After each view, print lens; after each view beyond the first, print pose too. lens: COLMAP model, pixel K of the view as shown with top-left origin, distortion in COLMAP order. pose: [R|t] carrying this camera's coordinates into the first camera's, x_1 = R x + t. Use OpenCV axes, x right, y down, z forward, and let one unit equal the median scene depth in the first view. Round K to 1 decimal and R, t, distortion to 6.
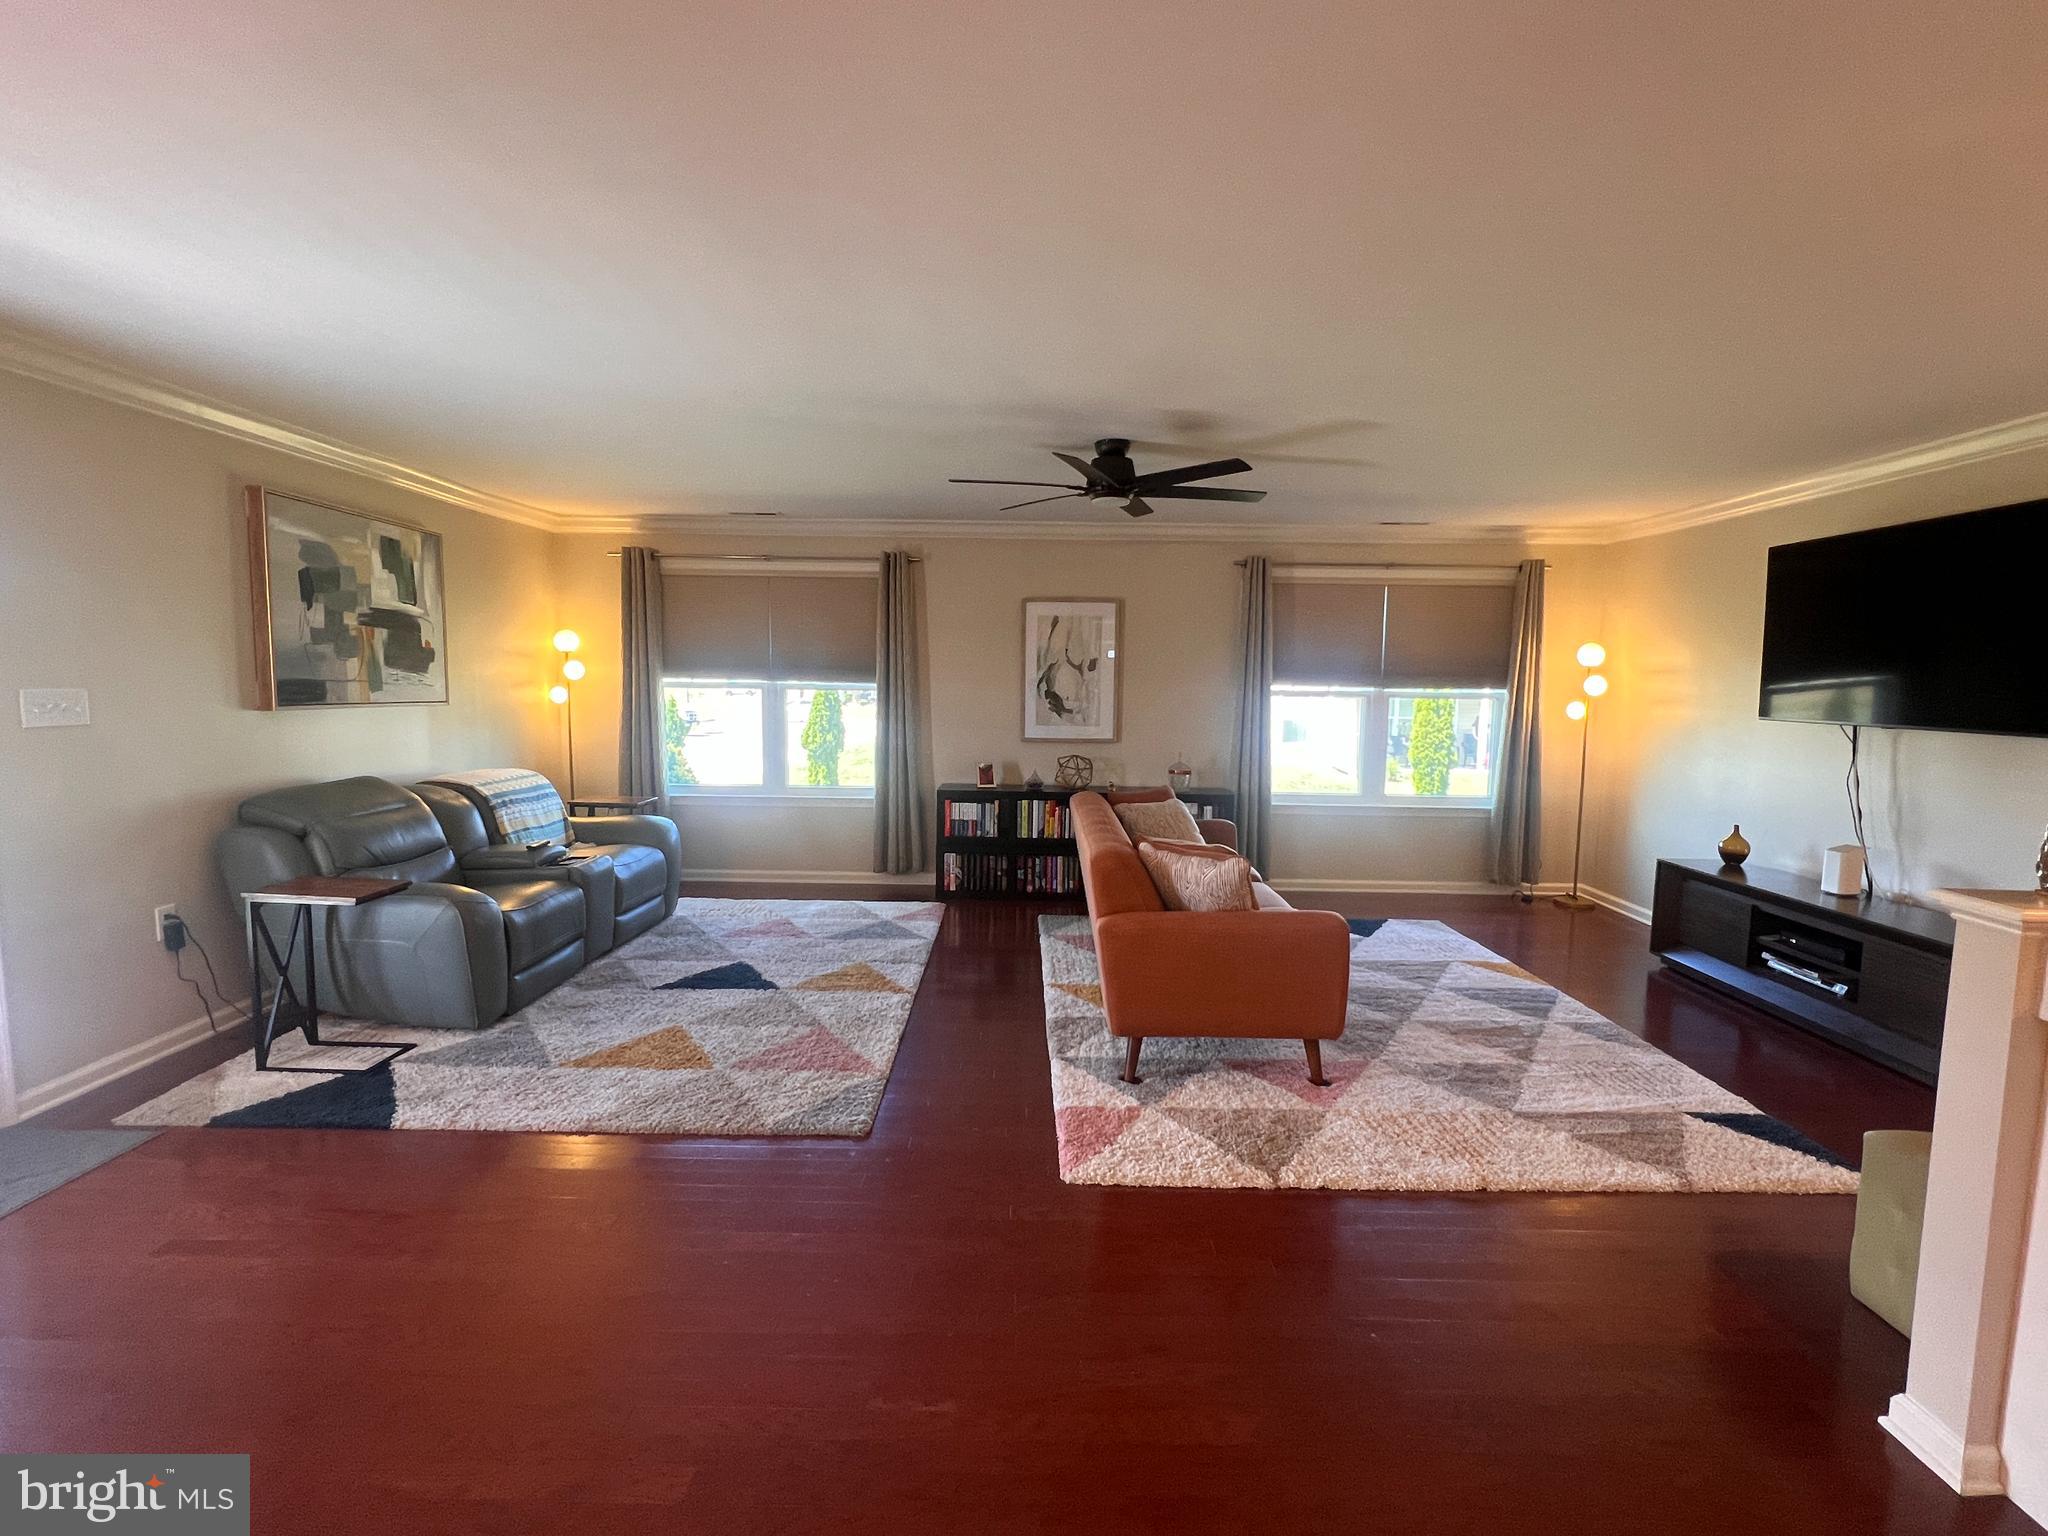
lens RADIAL K [[984.5, 0, 1023.0], [0, 984.5, 768.8], [0, 0, 1]] dist [0.000378, -0.000321]
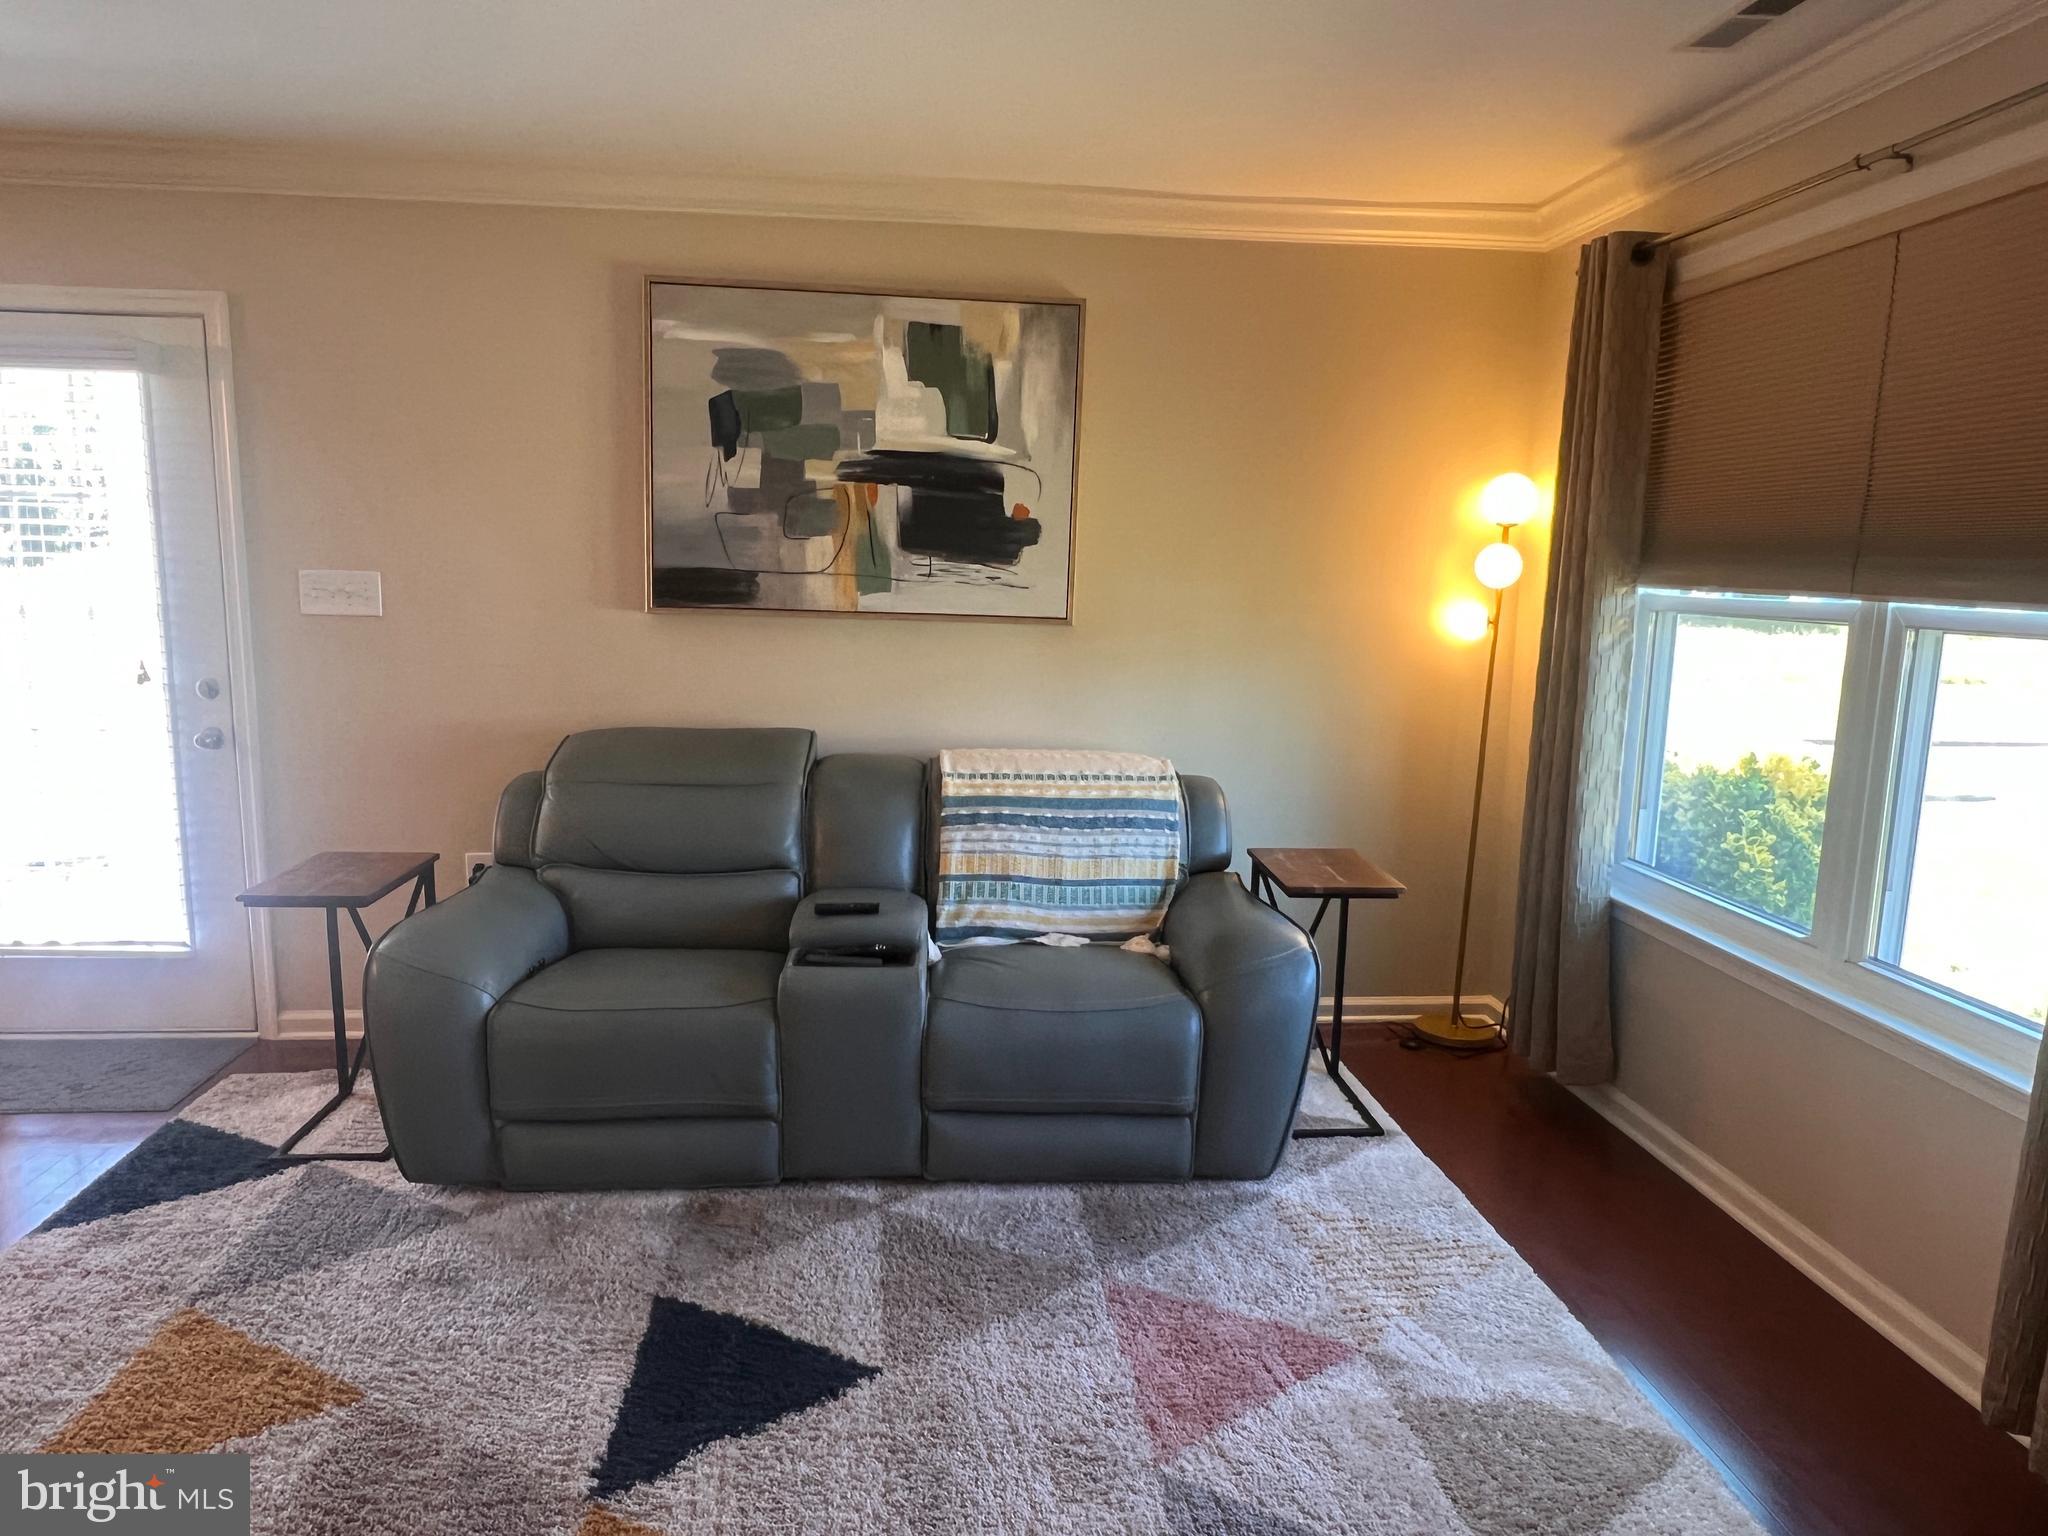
lens RADIAL K [[1325.6, 0, 1017.8], [0, 1325.6, 787.2], [0, 0, 1]] dist [-0.004733, 0.003220]
pose [[0.106338, 0.154818, -0.982203, 0.164370], [-0.114424, 0.983147, 0.142579, -0.090012], [0.987724, 0.097226, 0.122261, 1.030150]]
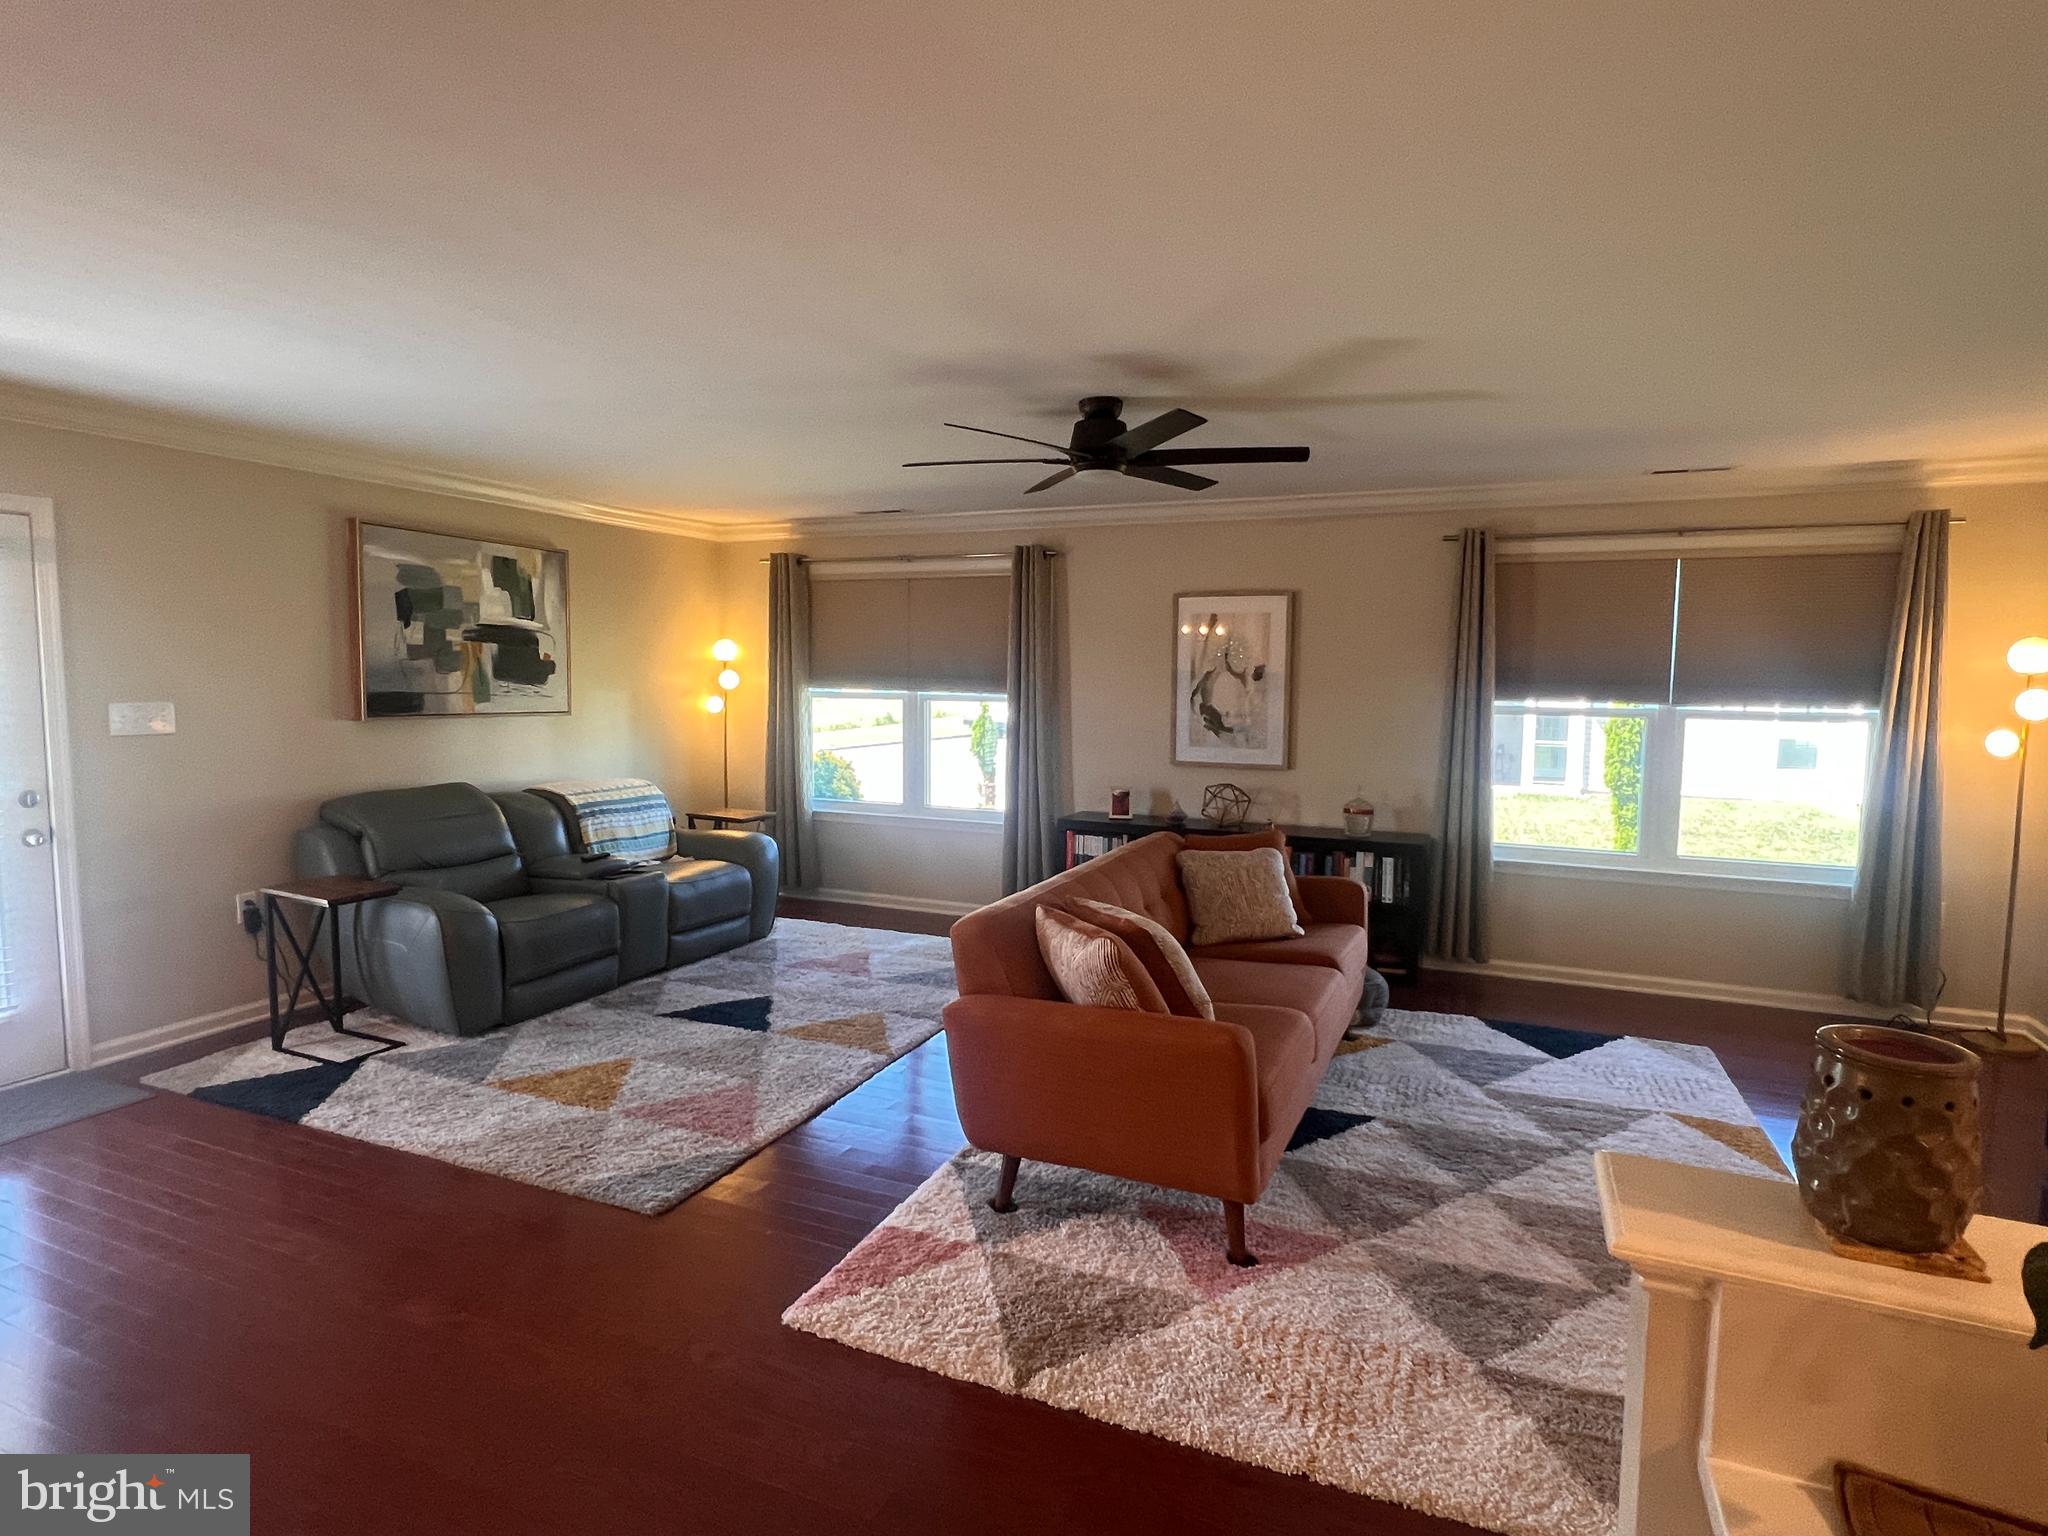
lens RADIAL K [[1090.4, 0, 1023.3], [0, 1090.4, 766.9], [0, 0, 1]] dist [-0.002594, 0.001321]
pose [[0.921920, 0.030456, -0.386182, 0.345190], [-0.035347, 0.999360, -0.005569, -0.024292], [0.385765, 0.018785, 0.922406, 0.148323]]
